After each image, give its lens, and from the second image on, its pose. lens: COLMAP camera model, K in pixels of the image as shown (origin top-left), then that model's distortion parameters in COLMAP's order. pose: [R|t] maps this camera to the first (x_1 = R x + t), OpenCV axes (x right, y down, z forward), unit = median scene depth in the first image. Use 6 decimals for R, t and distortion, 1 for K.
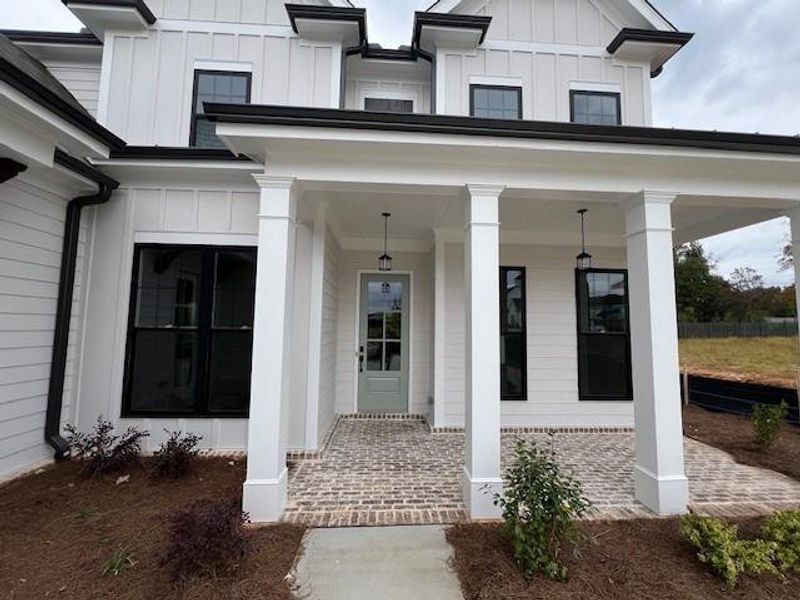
lens RADIAL K [[320.3, 0, 401.3], [0, 320.3, 301.1], [0, 0, 1]] dist [-0.004409, 0.000037]
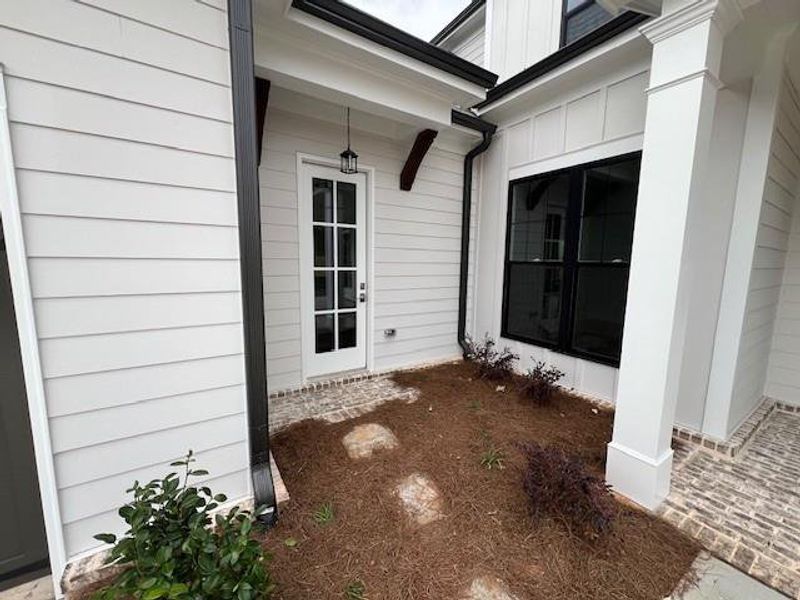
lens RADIAL K [[320.3, 0, 401.3], [0, 320.3, 301.1], [0, 0, 1]] dist [-0.004409, 0.000037]
pose [[0.503519, 0.103069, -0.857814, -0.067389], [0.060927, 0.986151, 0.154252, 0.030038], [0.861833, -0.129933, 0.490266, 0.130753]]
